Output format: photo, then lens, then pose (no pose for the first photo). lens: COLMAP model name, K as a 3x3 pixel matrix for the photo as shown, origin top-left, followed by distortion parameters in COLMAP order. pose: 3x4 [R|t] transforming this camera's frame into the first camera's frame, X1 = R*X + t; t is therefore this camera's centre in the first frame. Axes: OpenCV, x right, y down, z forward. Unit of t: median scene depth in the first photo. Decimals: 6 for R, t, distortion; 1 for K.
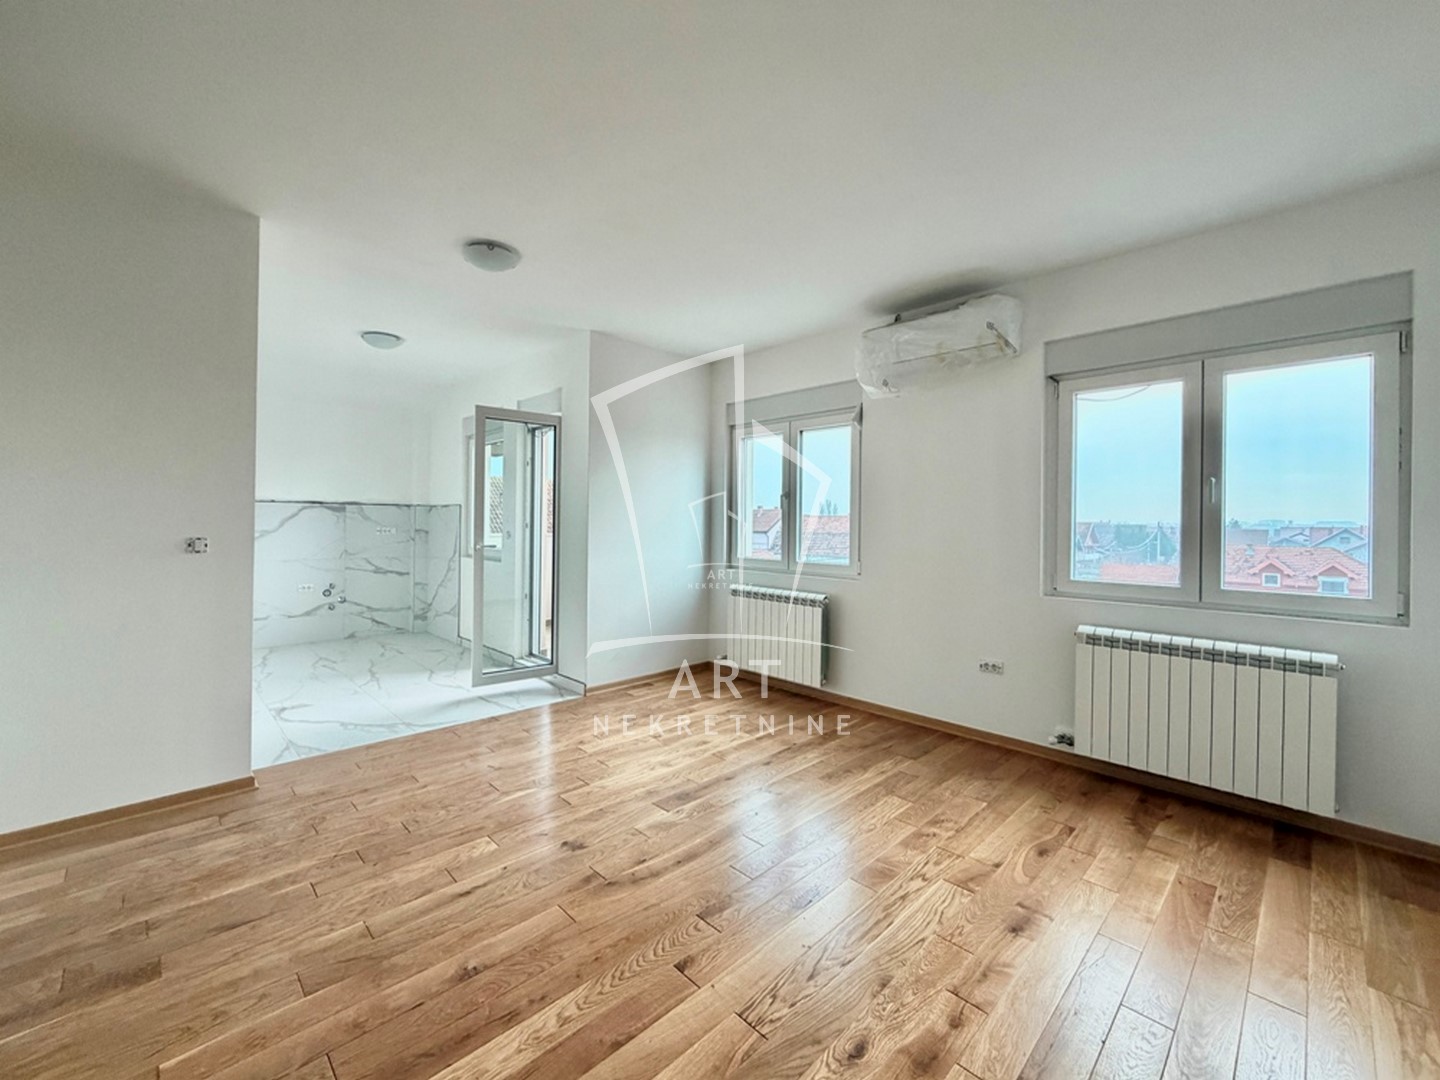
lens RADIAL K [[587.7, 0, 709.1], [0, 587.7, 520.9], [0, 0, 1]] dist [-0.000394, -0.000018]
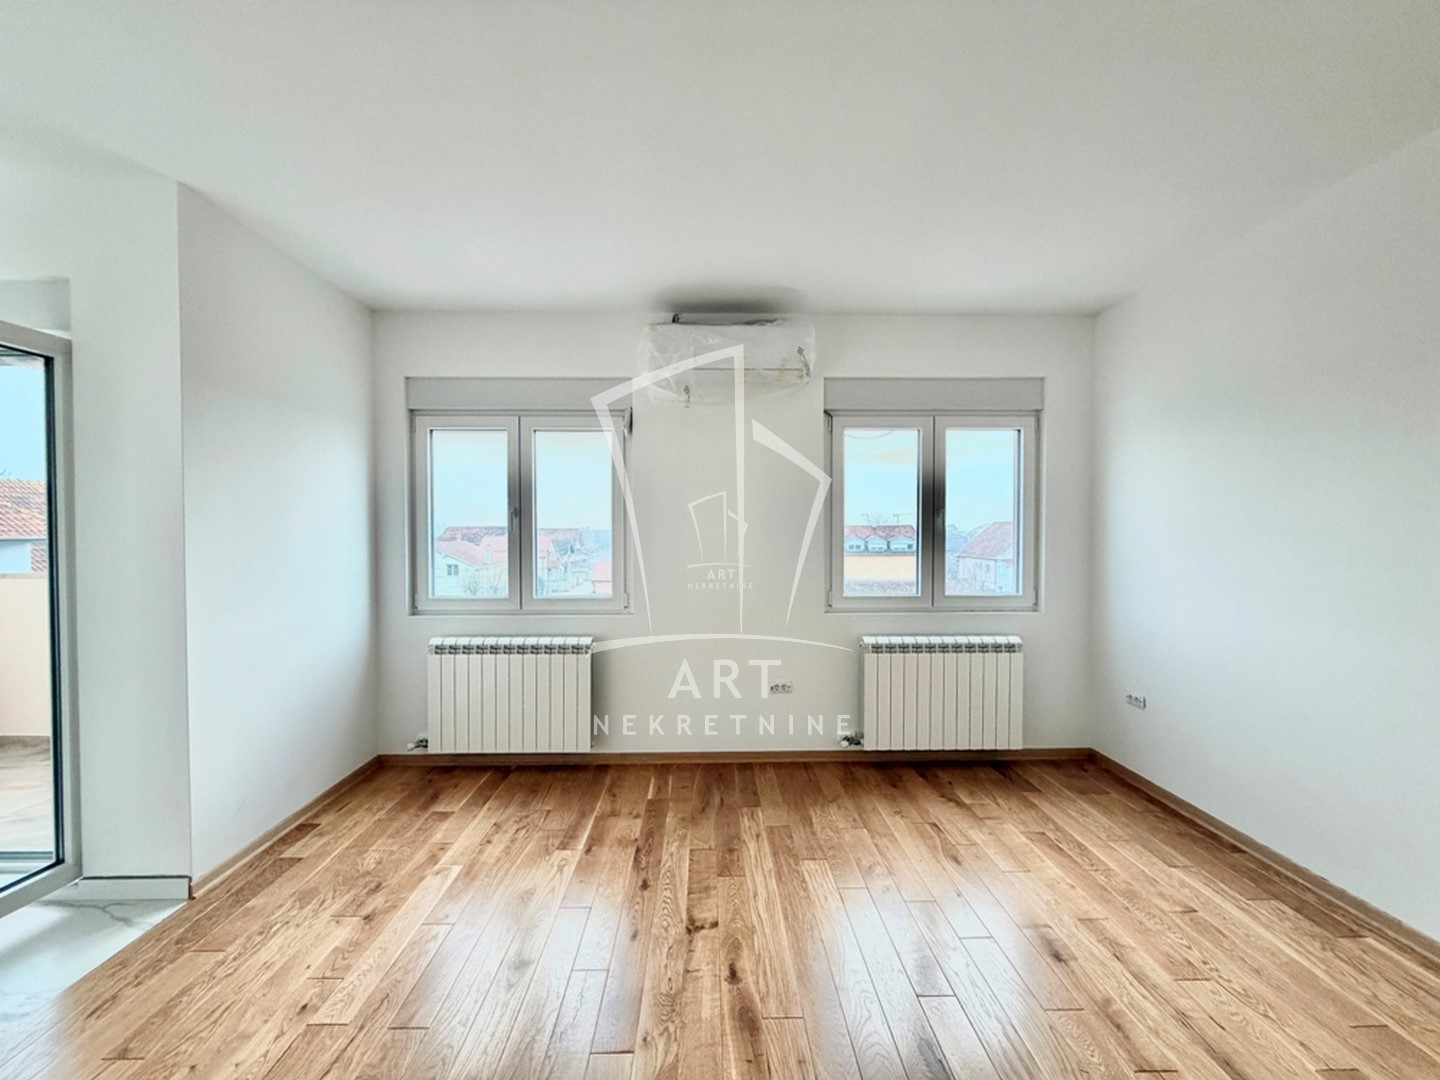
lens RADIAL K [[572.1, 0, 714.8], [0, 572.1, 543.0], [0, 0, 1]] dist [-0.000962, 0.000182]
pose [[0.682382, -0.025502, 0.730551, -0.322777], [0.006949, 0.999572, 0.028402, -0.032023], [-0.730963, -0.014305, 0.682267, 0.412585]]
